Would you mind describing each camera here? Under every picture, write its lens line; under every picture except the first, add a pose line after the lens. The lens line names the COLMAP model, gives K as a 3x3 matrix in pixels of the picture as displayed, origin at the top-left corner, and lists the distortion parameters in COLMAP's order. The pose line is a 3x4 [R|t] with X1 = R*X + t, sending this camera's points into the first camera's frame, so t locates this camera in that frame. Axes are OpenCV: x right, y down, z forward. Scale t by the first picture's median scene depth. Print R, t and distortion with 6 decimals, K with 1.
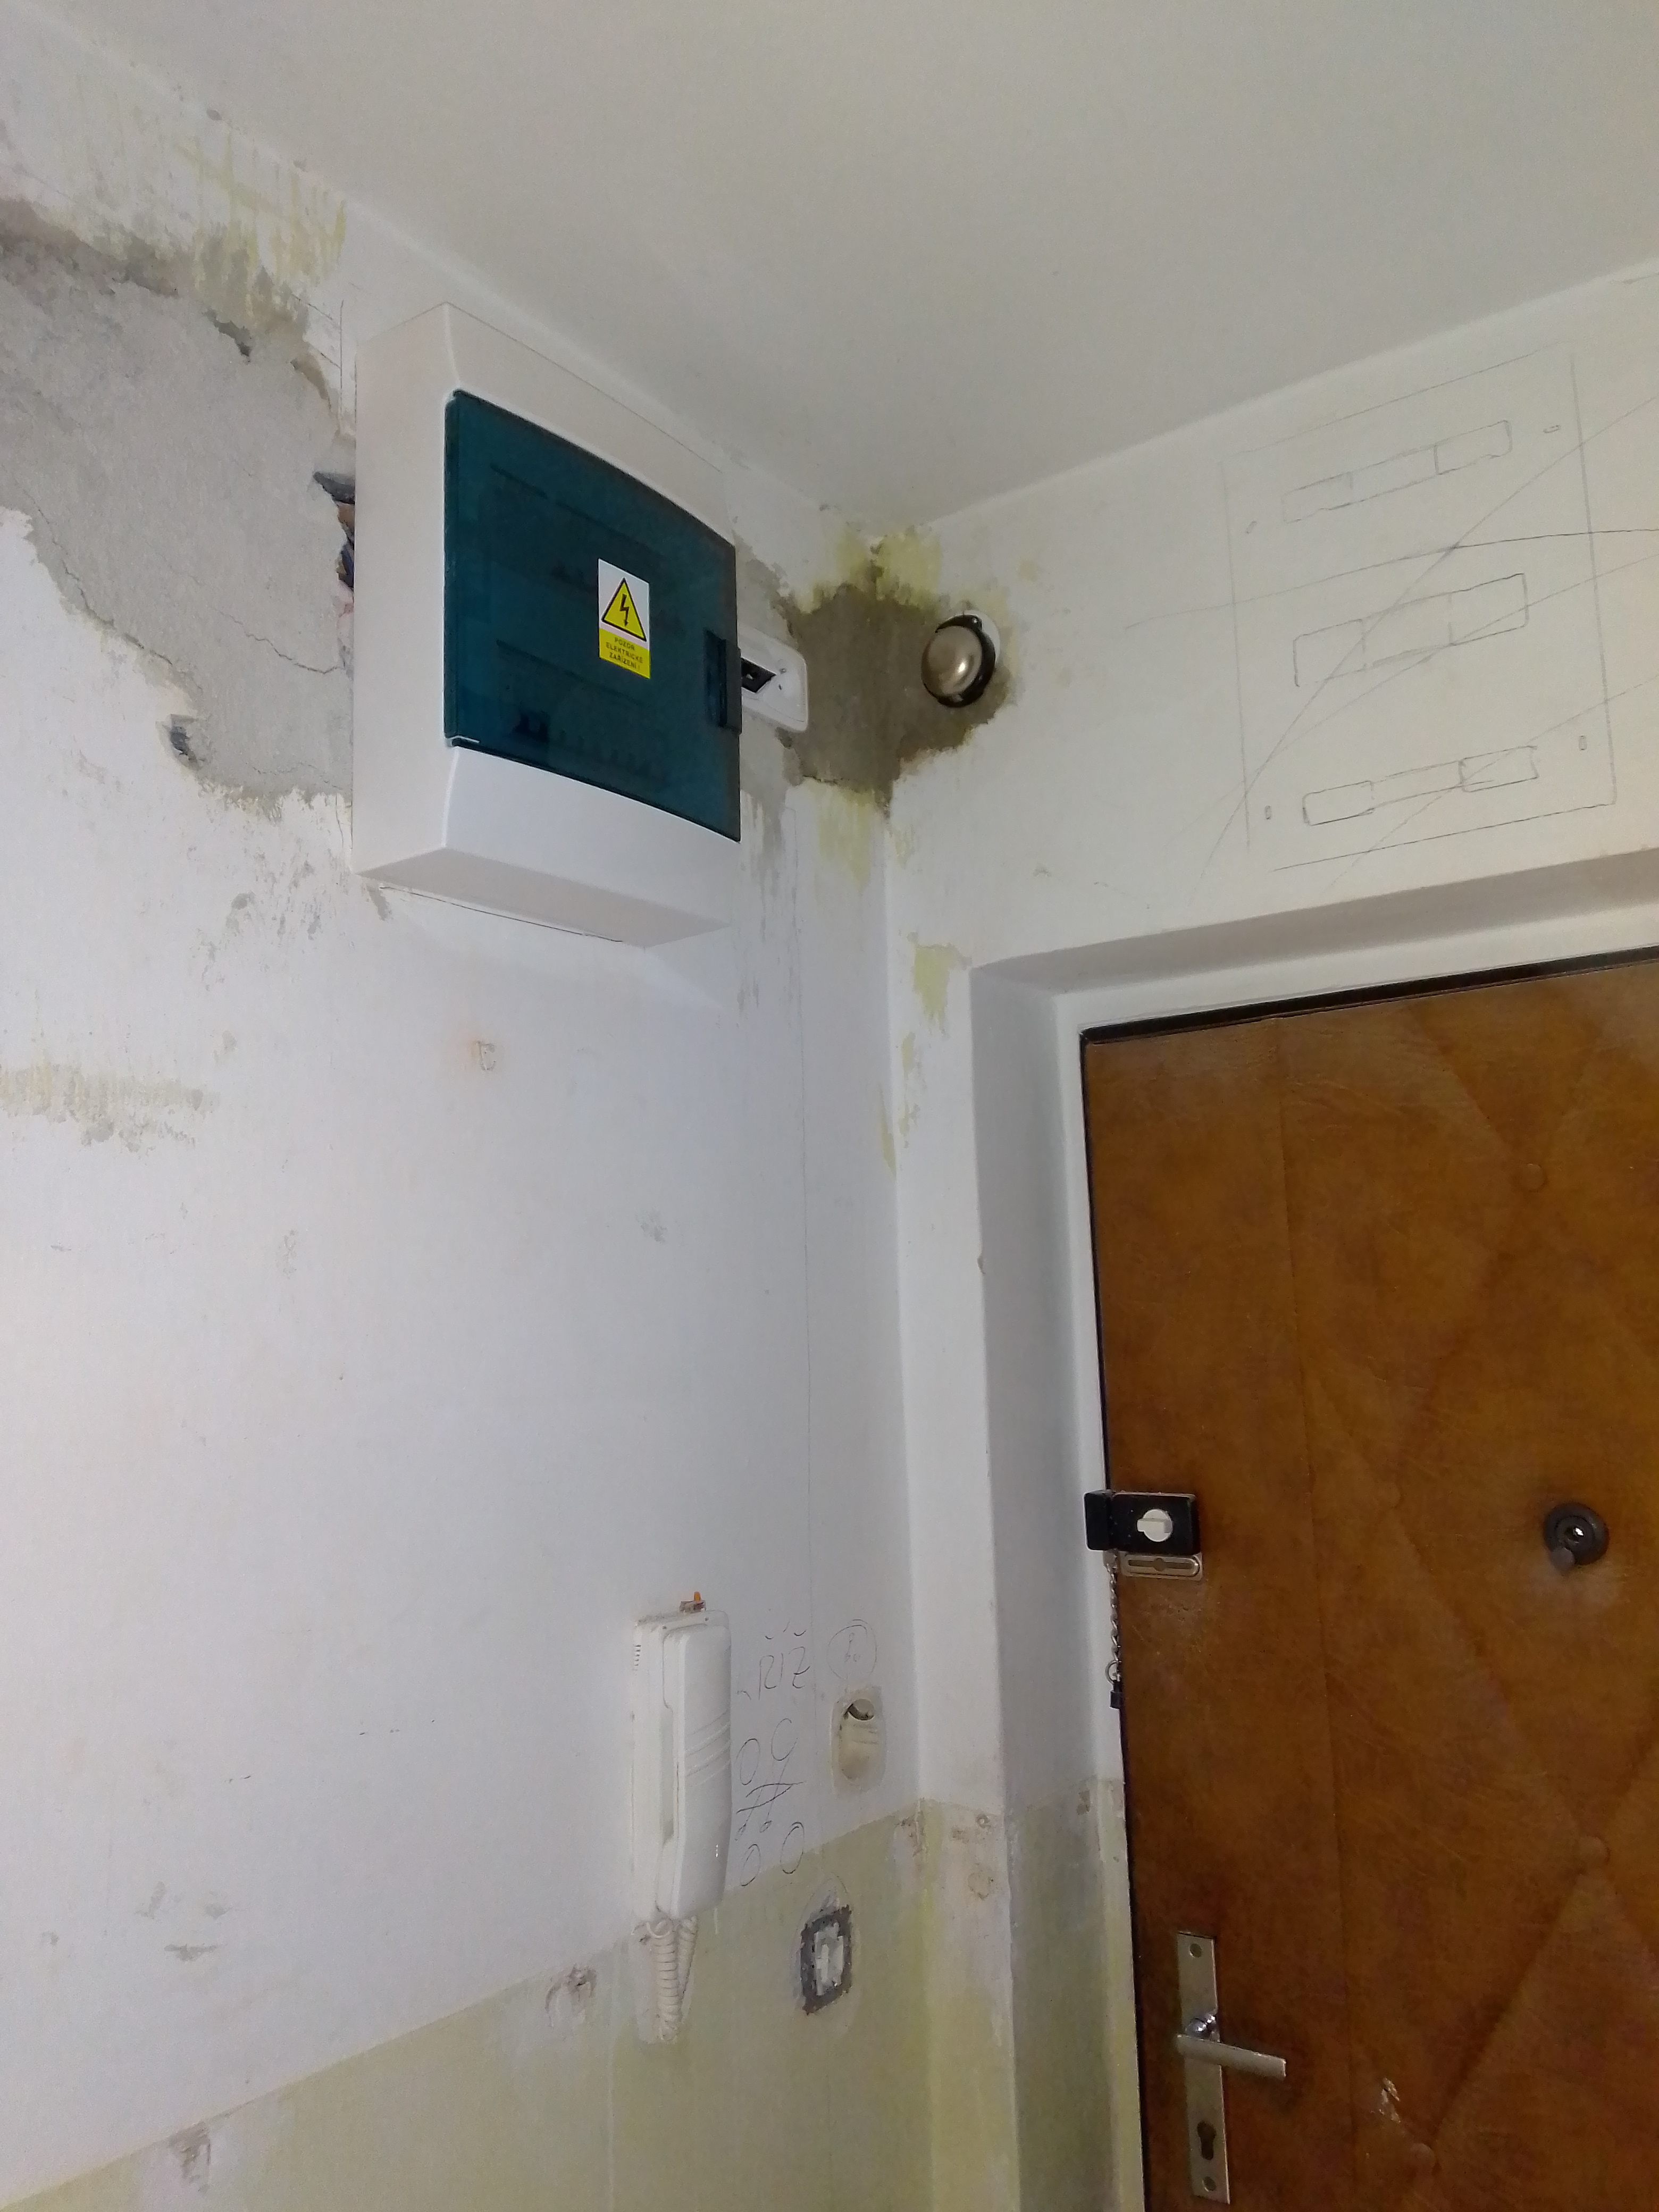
lens RADIAL K [[1649.5, 0, 835.0], [0, 1649.5, 1108.9], [0, 0, 1]] dist [0.116887, -0.180006]
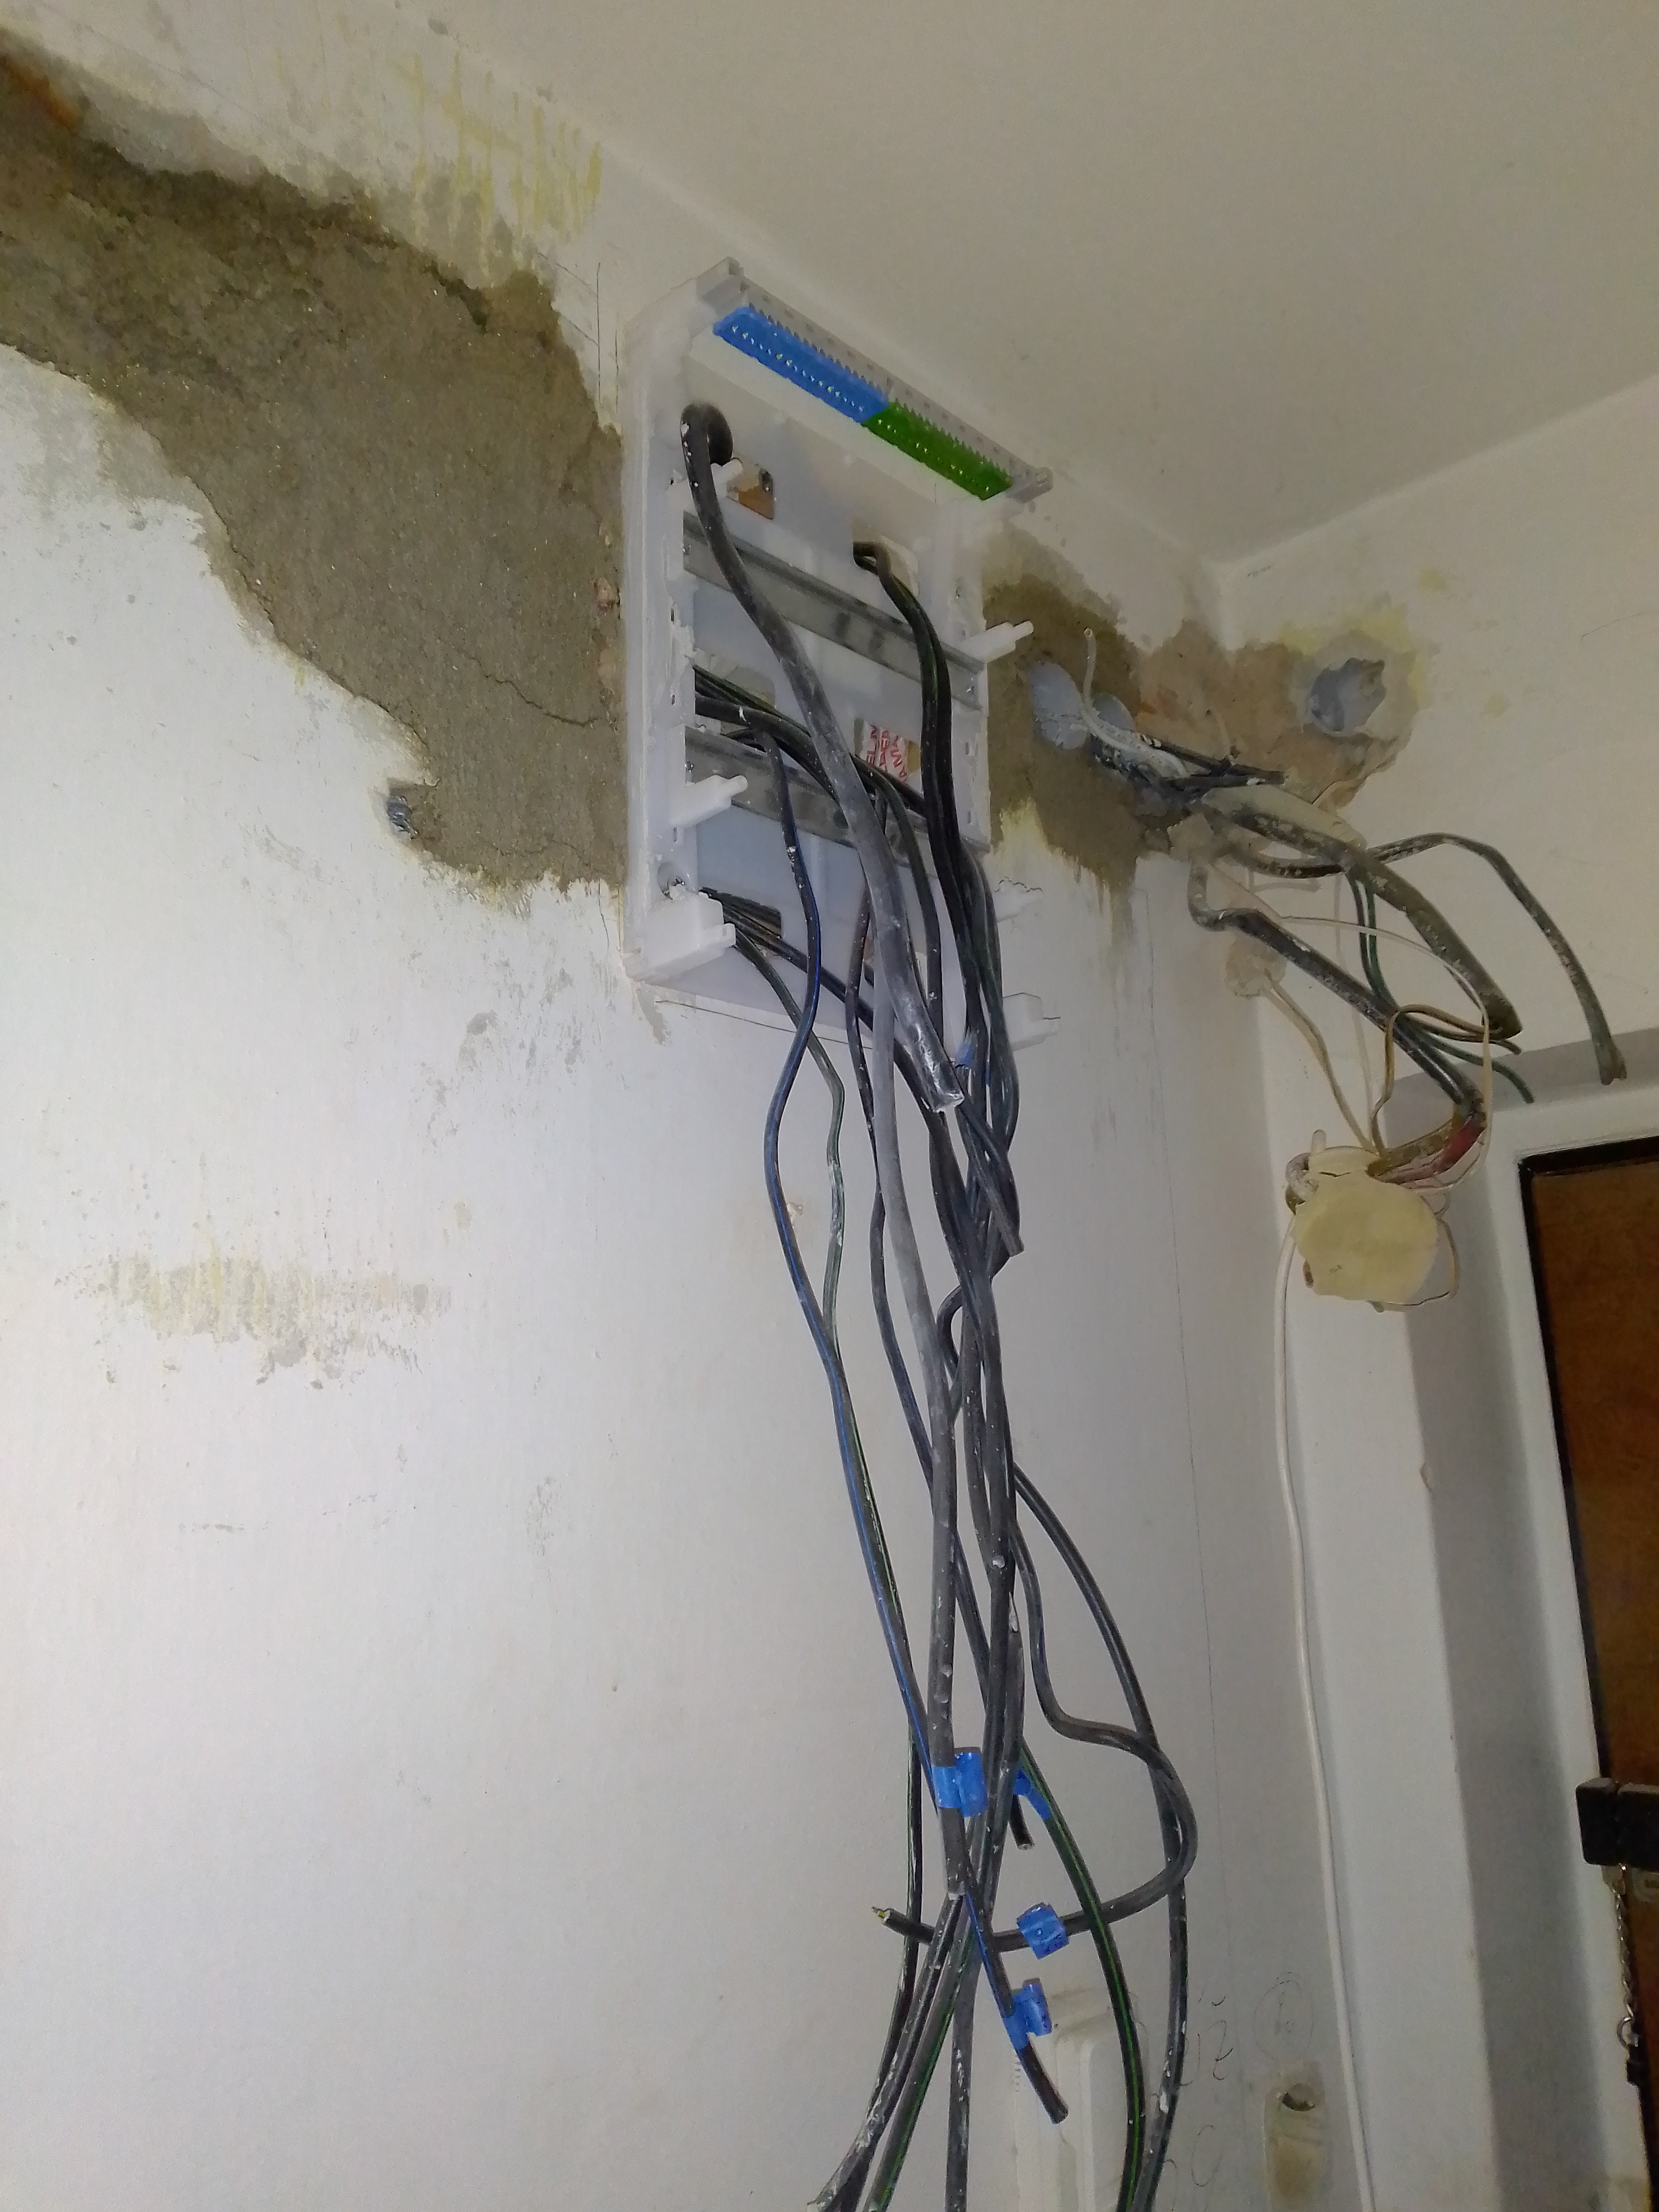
lens RADIAL K [[1633.7, 0, 828.0], [0, 1633.7, 1110.7], [0, 0, 1]] dist [0.114805, -0.173651]
pose [[0.990492, -0.033753, -0.133365, -0.101367], [0.023090, 0.996471, -0.080703, -0.022666], [0.135618, 0.076857, 0.987776, 0.290486]]
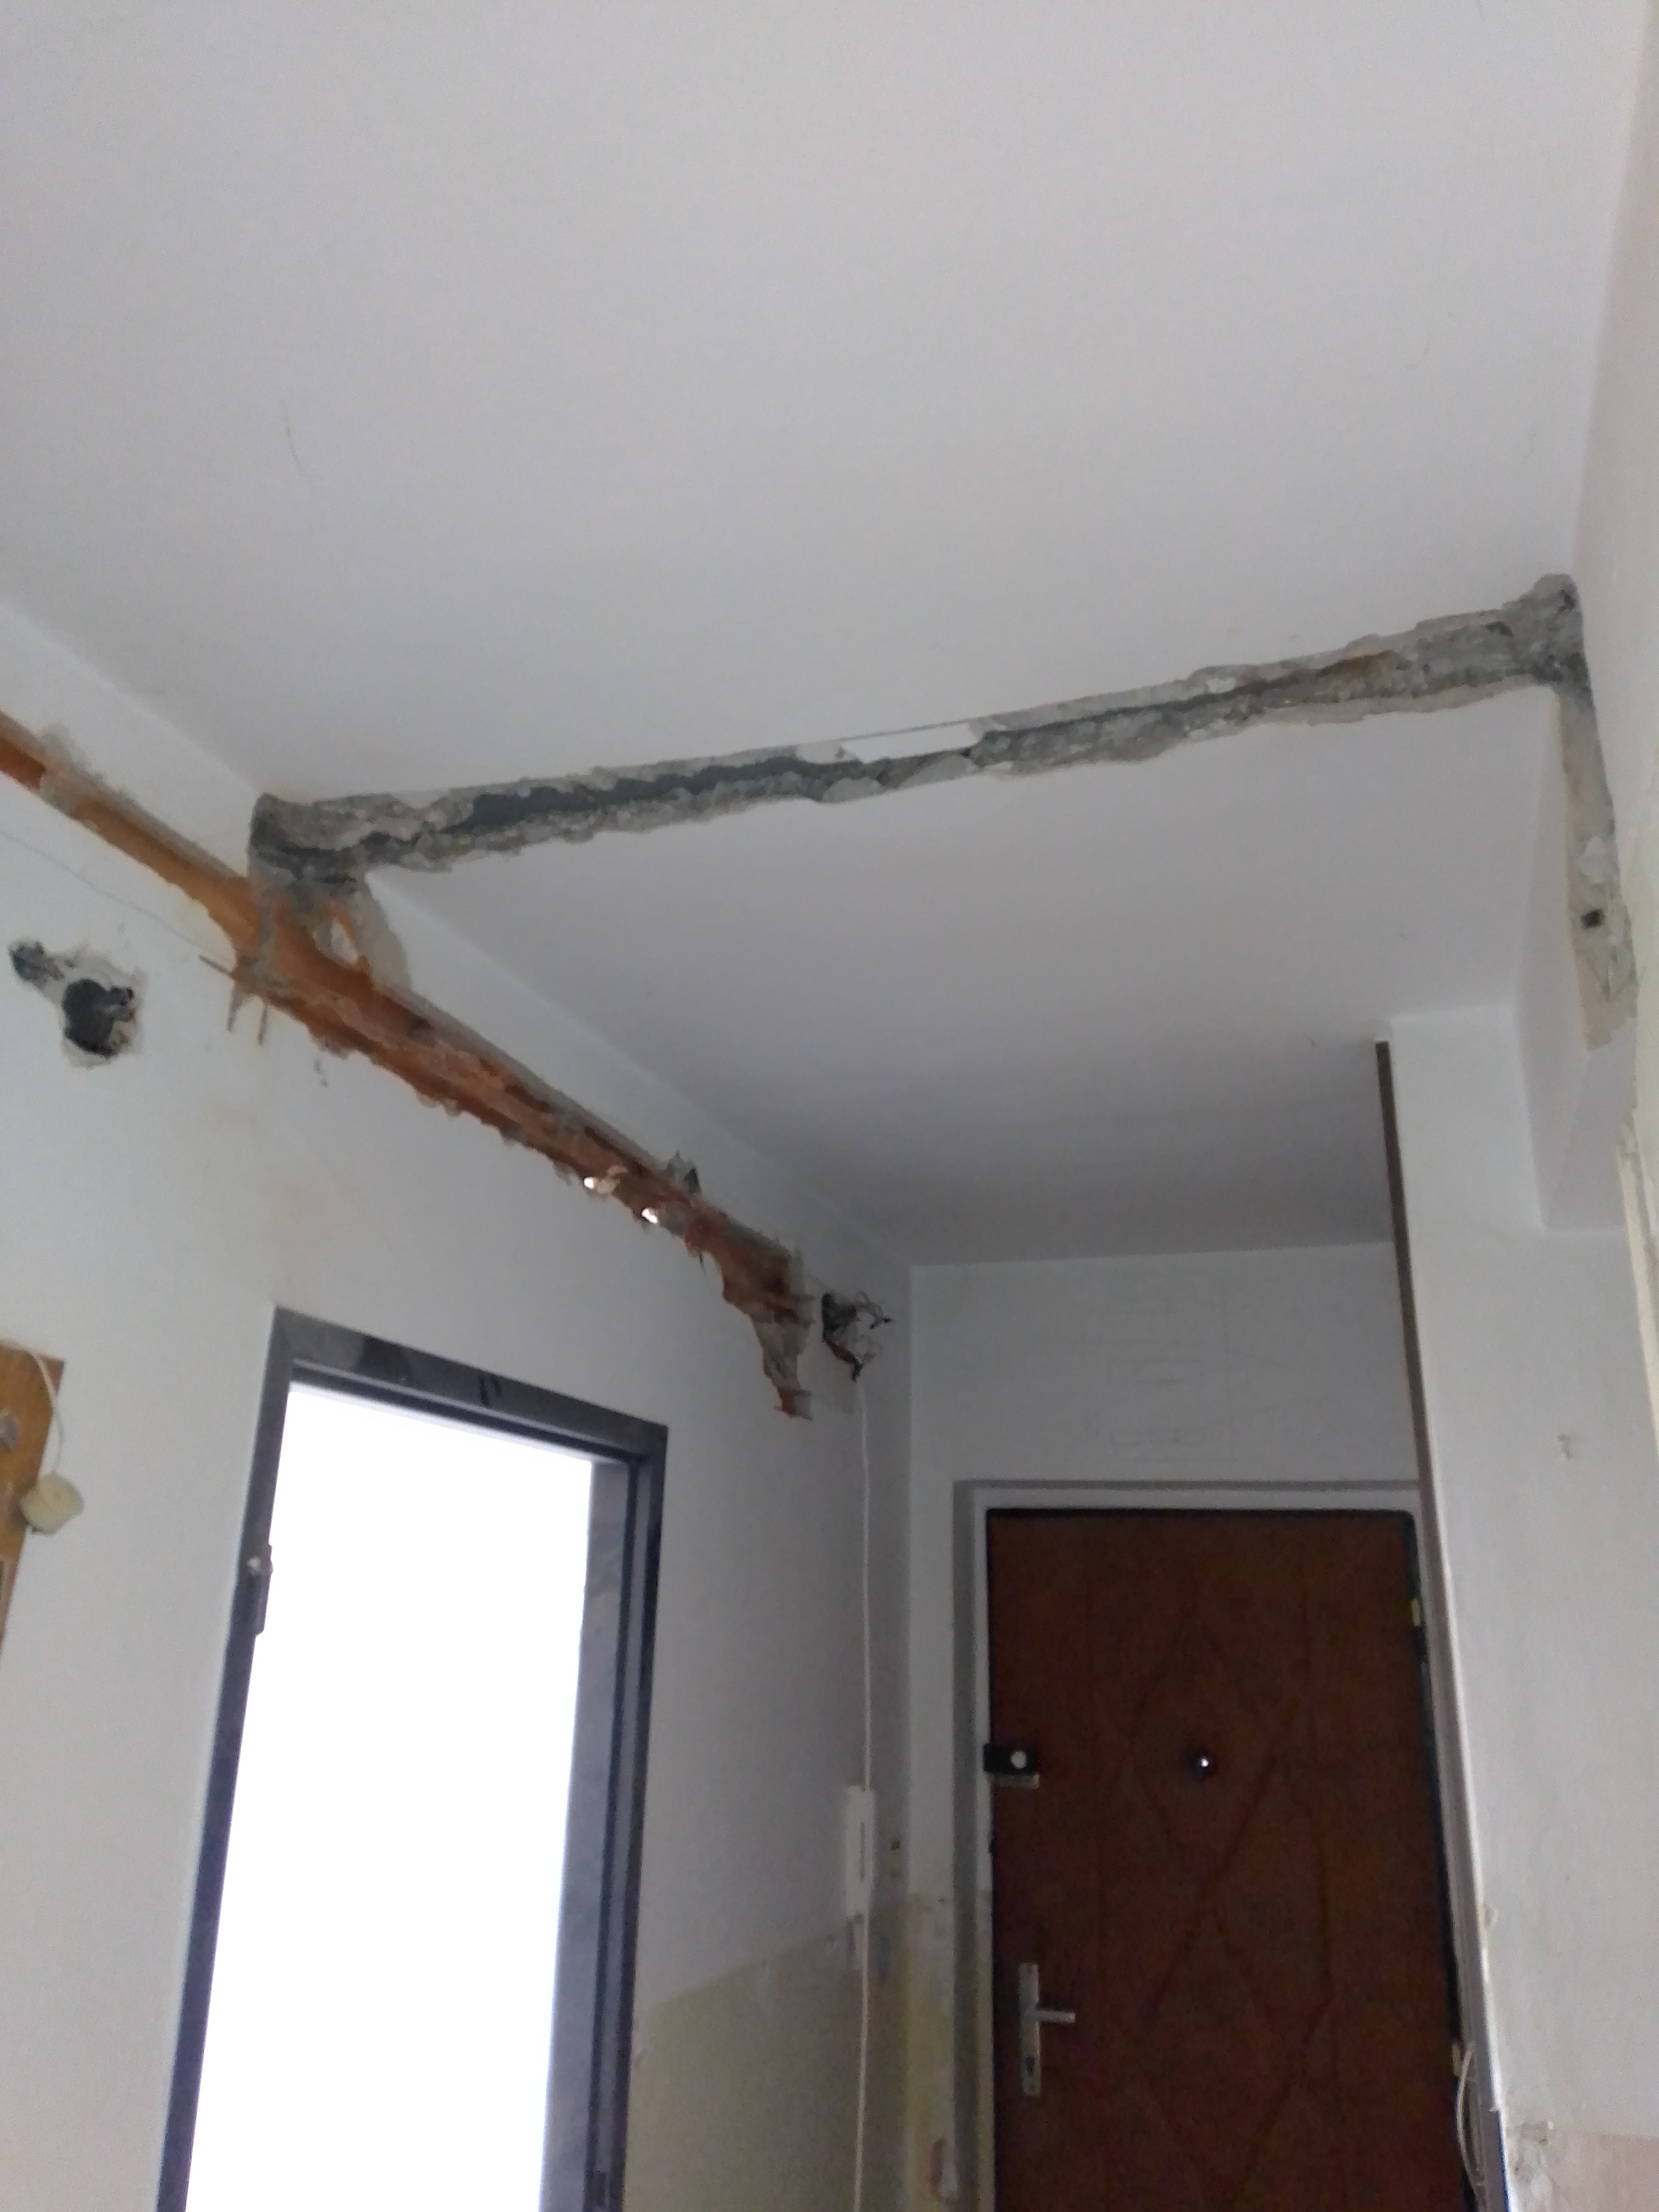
lens RADIAL K [[1646.4, 0, 829.5], [0, 1646.4, 1106.0], [0, 0, 1]] dist [0.133294, -0.208828]
pose [[0.957373, 0.137323, 0.254125, -0.972987], [-0.087696, 0.976422, -0.197254, -0.171228], [-0.275221, 0.166560, 0.946843, -1.530898]]
